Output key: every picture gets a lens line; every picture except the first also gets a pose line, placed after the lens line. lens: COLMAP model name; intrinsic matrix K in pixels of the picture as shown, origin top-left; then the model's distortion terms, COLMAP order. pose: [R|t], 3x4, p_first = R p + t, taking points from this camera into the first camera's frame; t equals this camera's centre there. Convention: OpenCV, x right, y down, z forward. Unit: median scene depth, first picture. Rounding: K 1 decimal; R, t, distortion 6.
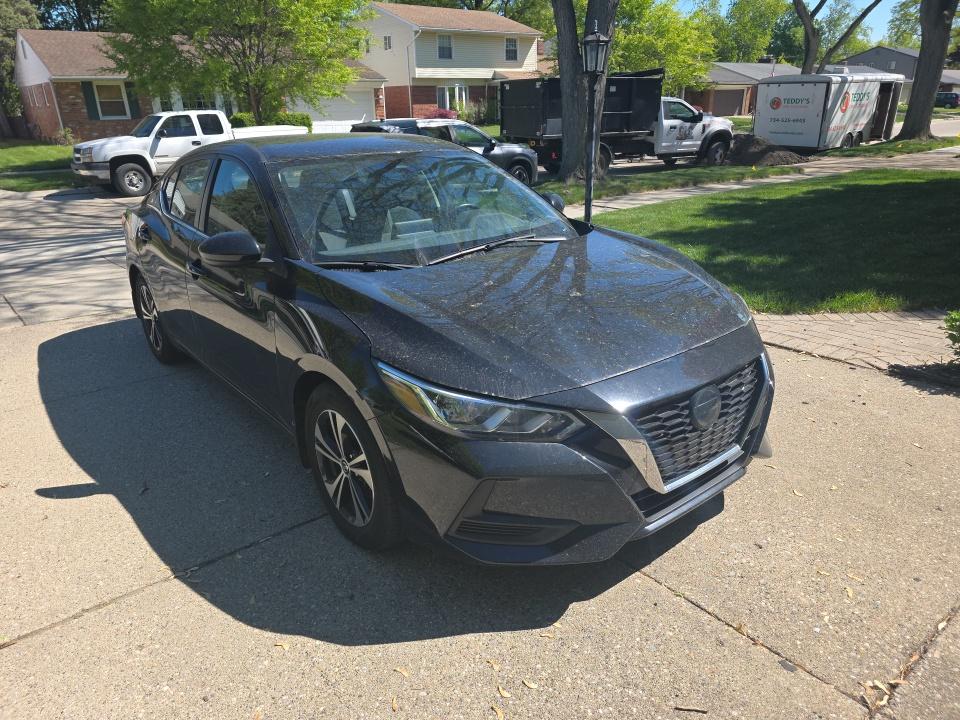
lens RADIAL K [[654.0, 0, 472.9], [0, 654.0, 357.4], [0, 0, 1]] dist [0.056747, -0.045613]
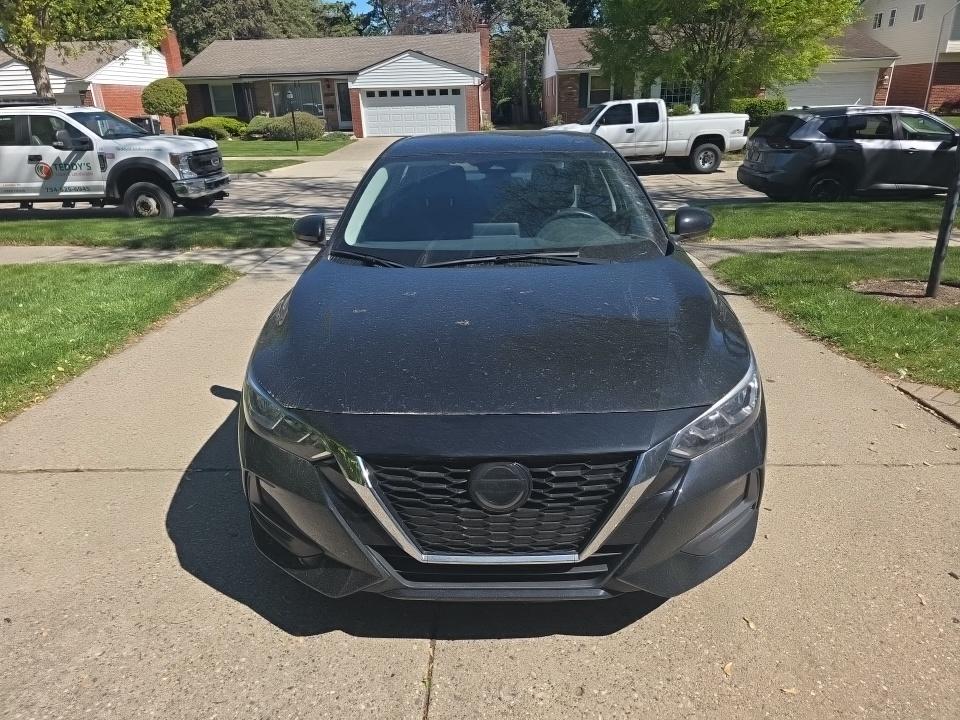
lens RADIAL K [[654.0, 0, 472.9], [0, 654.0, 357.4], [0, 0, 1]] dist [0.056747, -0.045613]
pose [[0.760093, 0.234854, -0.605889, 0.107996], [-0.222655, 0.970089, 0.096702, -0.020835], [0.610478, 0.061402, 0.789650, 0.045006]]
